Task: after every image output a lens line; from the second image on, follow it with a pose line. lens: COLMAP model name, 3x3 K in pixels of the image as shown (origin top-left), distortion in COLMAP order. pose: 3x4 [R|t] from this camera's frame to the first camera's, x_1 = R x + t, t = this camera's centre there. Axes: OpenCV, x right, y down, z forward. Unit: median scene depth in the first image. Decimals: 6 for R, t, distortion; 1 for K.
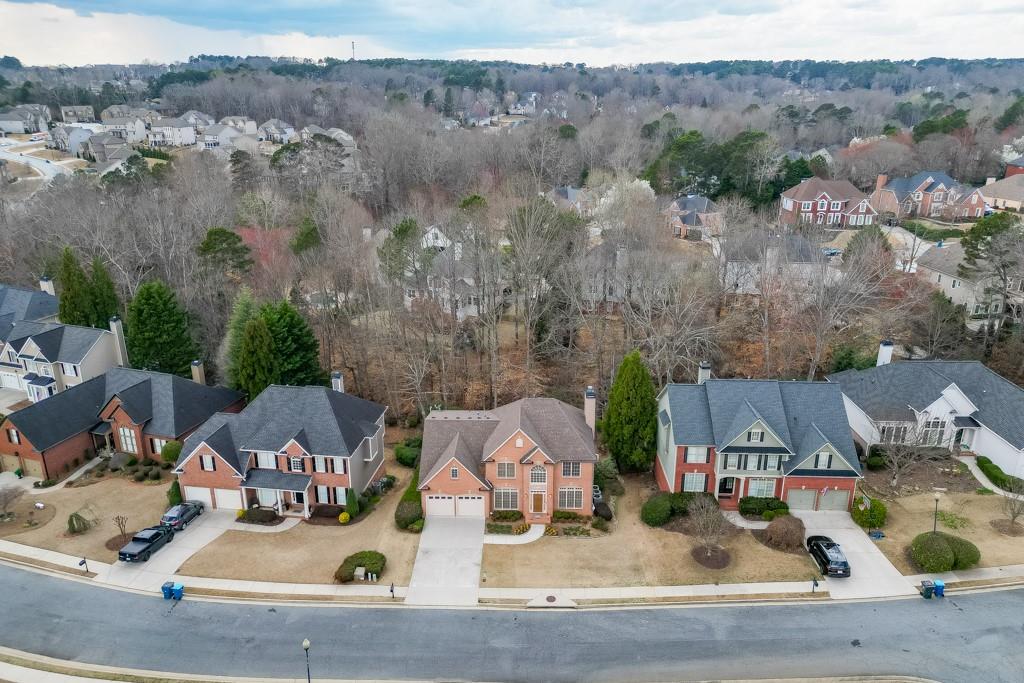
lens RADIAL K [[723.8, 0, 508.7], [0, 723.8, 303.4], [0, 0, 1]] dist [0.068945, -0.050354]
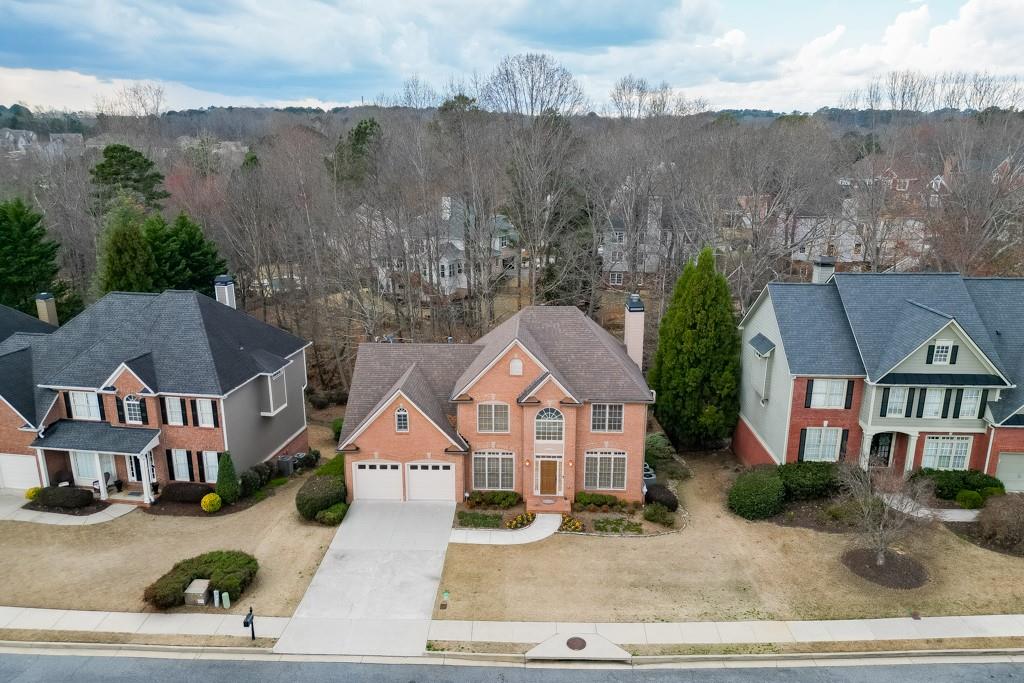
lens RADIAL K [[723.8, 0, 508.6], [0, 723.8, 318.4], [0, 0, 1]] dist [0.068945, -0.050354]
pose [[0.999938, 0.004998, -0.009929, 0.013816], [-0.005576, 0.998236, -0.059101, 0.184623], [0.009616, 0.059153, 0.998203, 0.424846]]
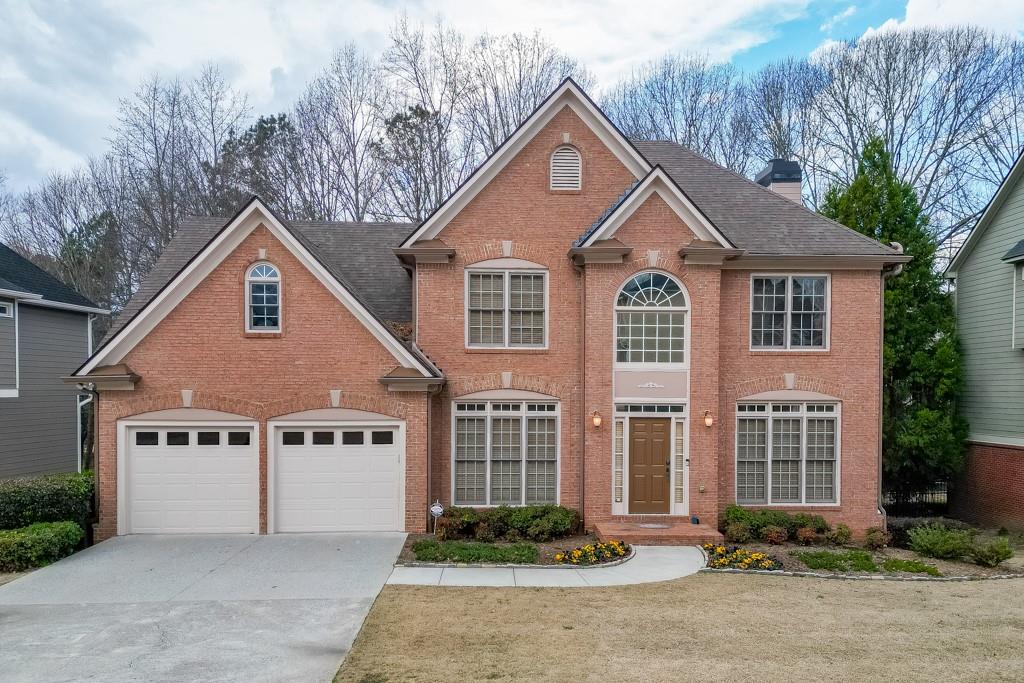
lens RADIAL K [[723.8, 0, 523.8], [0, 723.8, 397.9], [0, 0, 1]] dist [0.068945, -0.050354]
pose [[0.997713, 0.006571, 0.067275, -0.013164], [0.013164, 0.957320, -0.288729, 0.320450], [-0.066300, 0.288954, 0.955044, 0.792909]]
